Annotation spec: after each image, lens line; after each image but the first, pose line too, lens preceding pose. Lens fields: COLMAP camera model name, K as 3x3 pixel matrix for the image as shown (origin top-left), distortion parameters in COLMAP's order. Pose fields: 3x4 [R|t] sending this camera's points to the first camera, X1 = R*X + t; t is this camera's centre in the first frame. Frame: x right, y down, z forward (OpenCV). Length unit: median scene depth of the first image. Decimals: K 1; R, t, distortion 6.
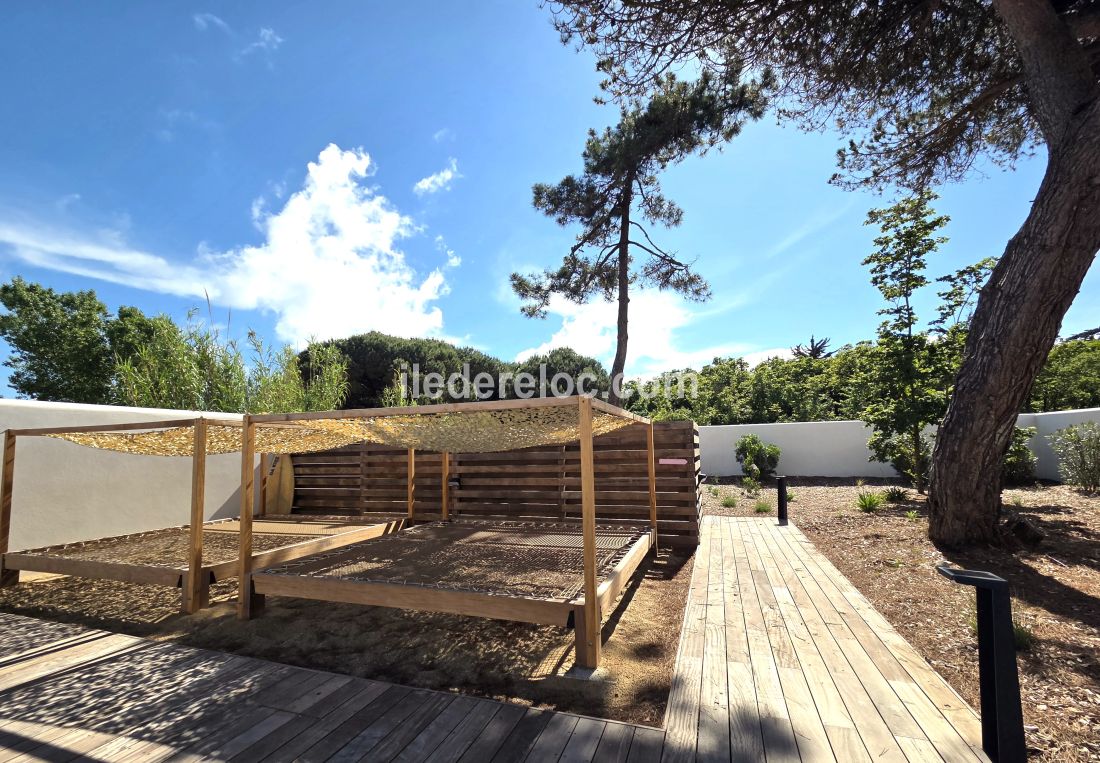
lens RADIAL K [[450.2, 0, 558.2], [0, 450.2, 419.8], [0, 0, 1]] dist [0.001178, -0.000286]
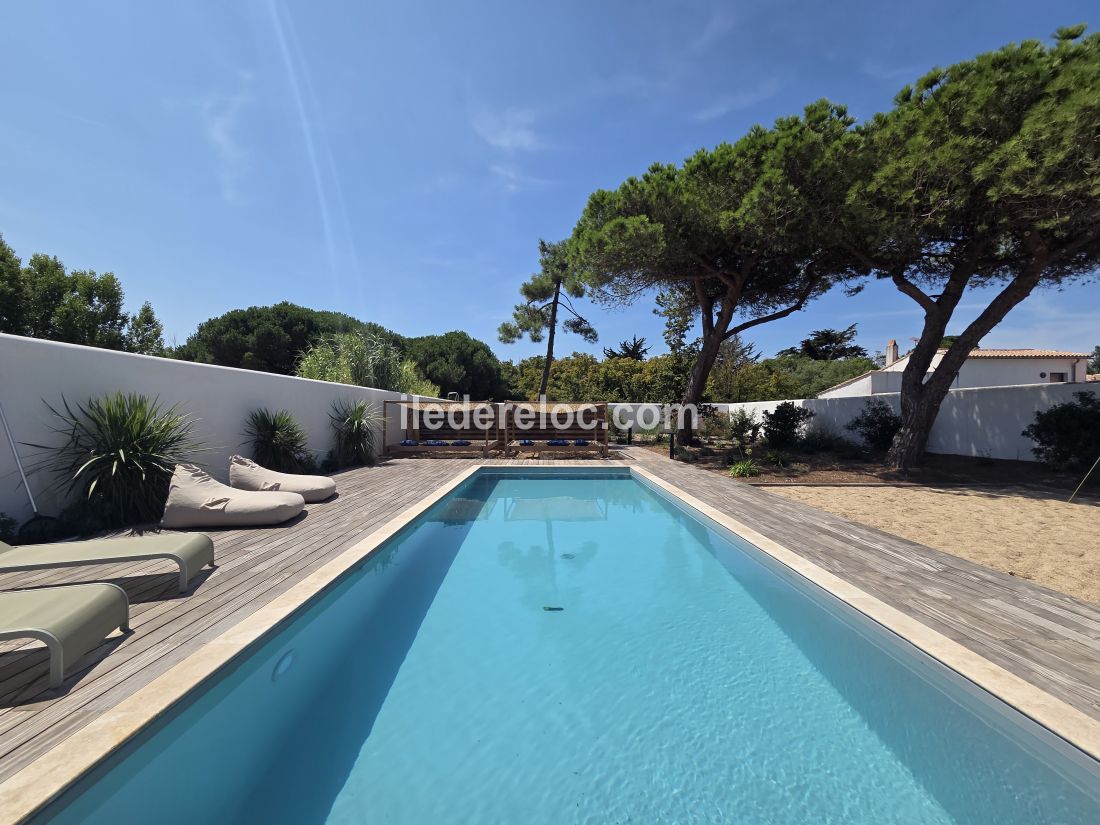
lens RADIAL K [[451.7, 0, 559.7], [0, 451.7, 414.7], [0, 0, 1]] dist [0.006390, -0.000593]
pose [[0.932656, 0.027802, 0.359694, -0.521982], [-0.049399, 0.997477, 0.050991, -0.038044], [-0.357369, -0.065325, 0.931676, -0.810094]]
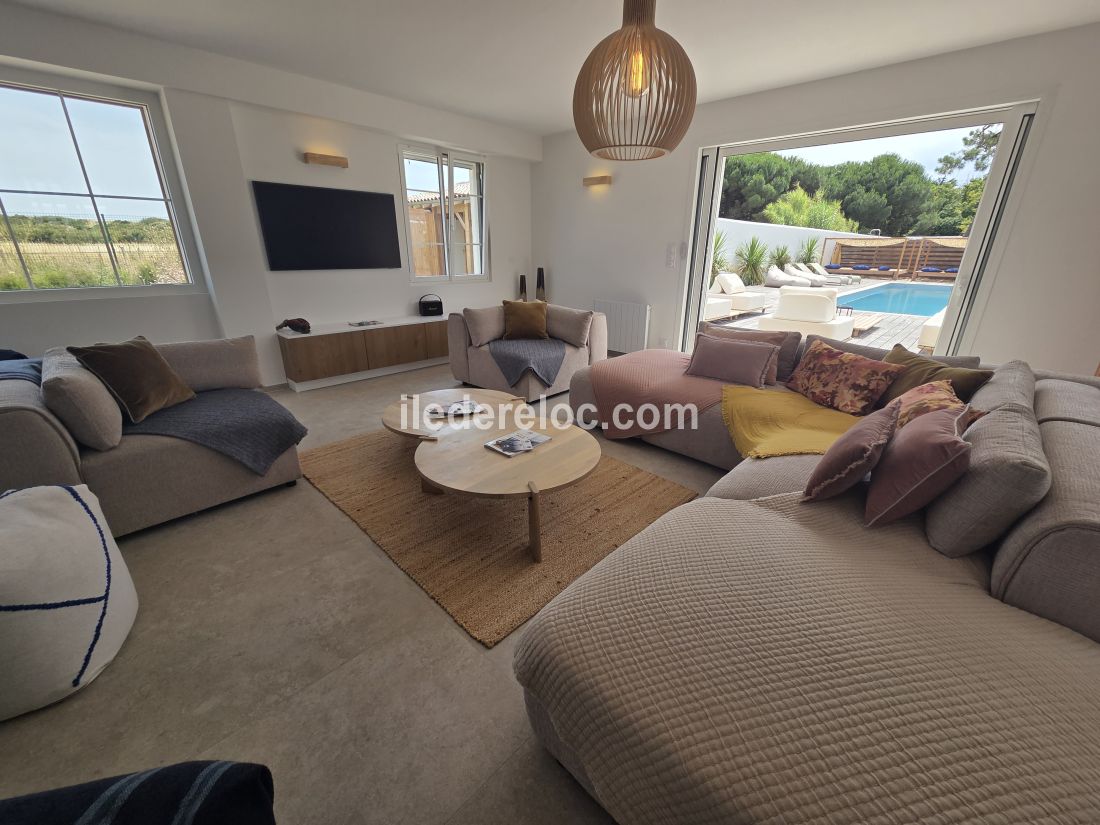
lens RADIAL K [[451.7, 0, 557.4], [0, 451.7, 414.7], [0, 0, 1]] dist [0.006390, -0.000593]
pose [[0.916383, 0.171572, -0.361669, -0.719405], [-0.007779, 0.910953, 0.412436, -0.083240], [0.400226, -0.375136, 0.836117, -1.735311]]
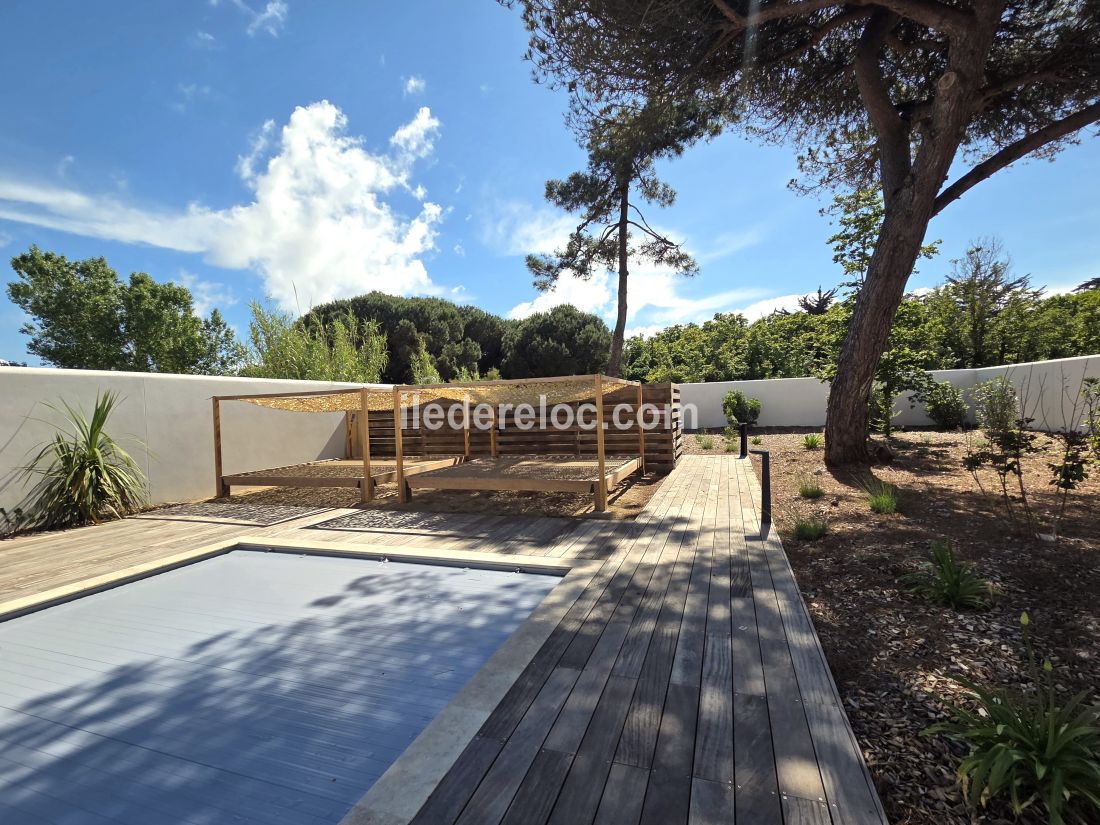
lens RADIAL K [[484.0, 0, 558.2], [0, 484.0, 417.5], [0, 0, 1]] dist [0.003035, -0.000738]
pose [[0.999884, -0.014833, 0.003349, -0.030975], [0.014488, 0.996152, 0.086441, -0.013004], [-0.004618, -0.086382, 0.996251, -0.268564]]
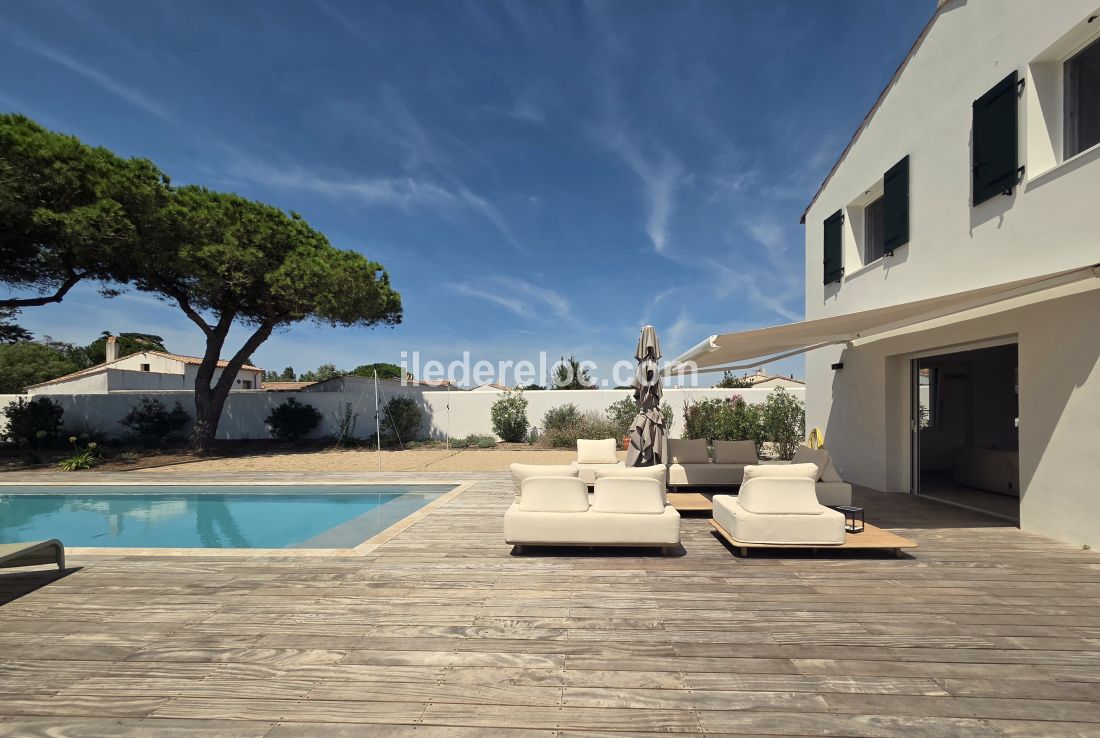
lens RADIAL K [[468.9, 0, 580.9], [0, 468.9, 405.8], [0, 0, 1]] dist [-0.015834, 0.000309]
pose [[-0.302881, 0.032894, 0.952461, -1.073950], [-0.045617, 0.997758, -0.048964, -0.025739], [-0.951936, -0.058279, -0.300701, -0.826336]]
